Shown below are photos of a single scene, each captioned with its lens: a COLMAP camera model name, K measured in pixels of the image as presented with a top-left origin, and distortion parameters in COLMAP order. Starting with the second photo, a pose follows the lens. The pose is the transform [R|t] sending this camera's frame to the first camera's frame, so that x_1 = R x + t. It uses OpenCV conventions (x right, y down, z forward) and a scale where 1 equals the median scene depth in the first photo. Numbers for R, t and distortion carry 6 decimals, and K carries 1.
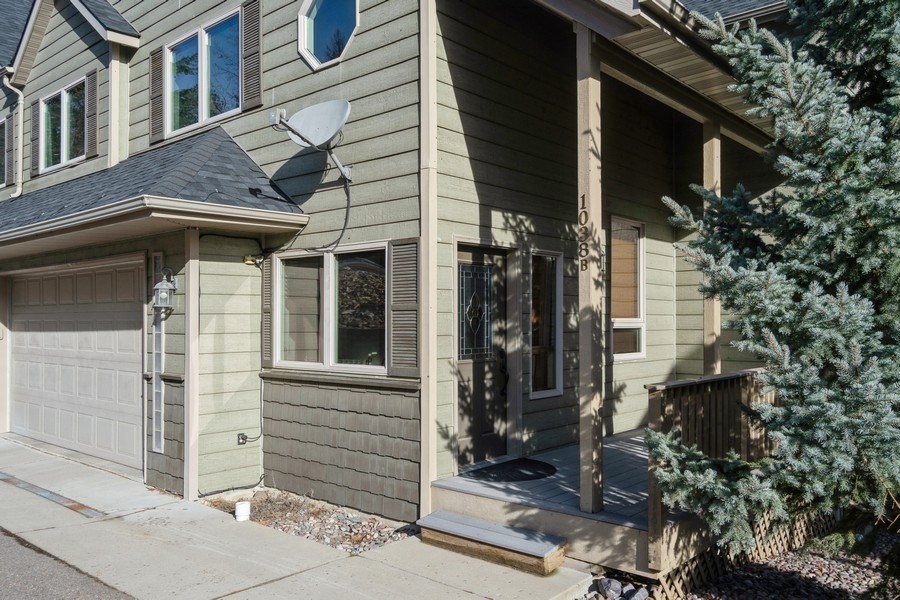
lens RADIAL K [[713.7, 0, 450.0], [0, 713.7, 300.0], [0, 0, 1]] dist [0.002619, 0.002091]
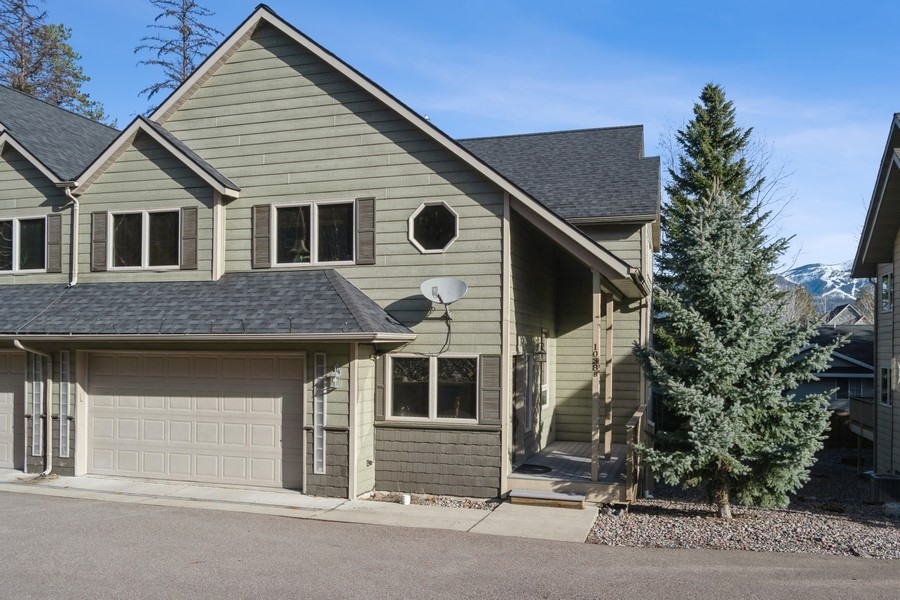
lens RADIAL K [[729.6, 0, 451.5], [0, 729.6, 337.2], [0, 0, 1]] dist [-0.004396, 0.006141]
pose [[0.915660, 0.013429, 0.401728, -0.896929], [-0.019308, 0.999758, 0.010590, -0.139926], [-0.401489, -0.017453, 0.915698, -0.732618]]
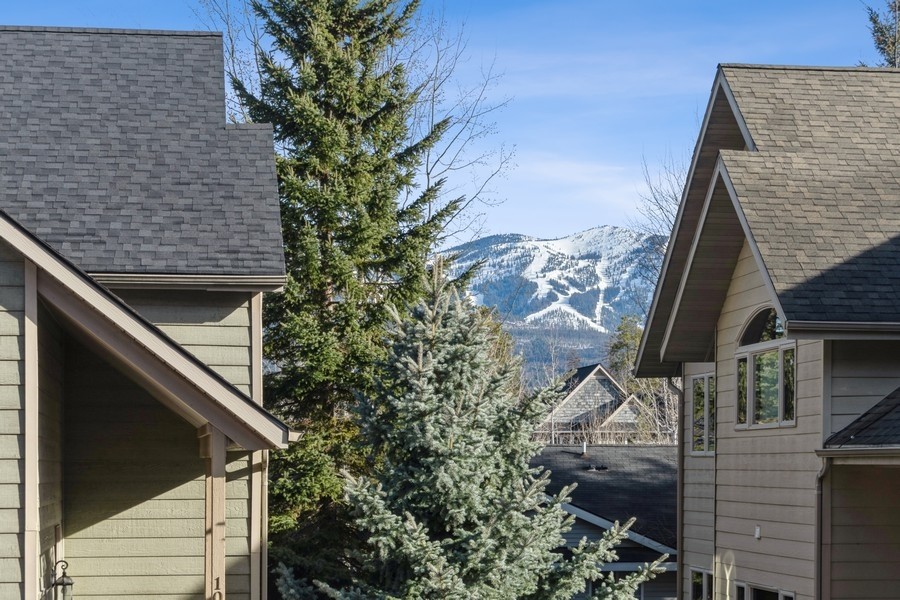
lens RADIAL K [[2090.0, 0, 450.4], [0, 2090.0, 518.3], [0, 0, 1]] dist [0.003611, 0.391241]
pose [[0.665495, -0.014866, 0.746254, -1.583062], [-0.018148, 0.999184, 0.036088, -0.283384], [-0.746182, -0.037560, 0.664682, -1.155205]]
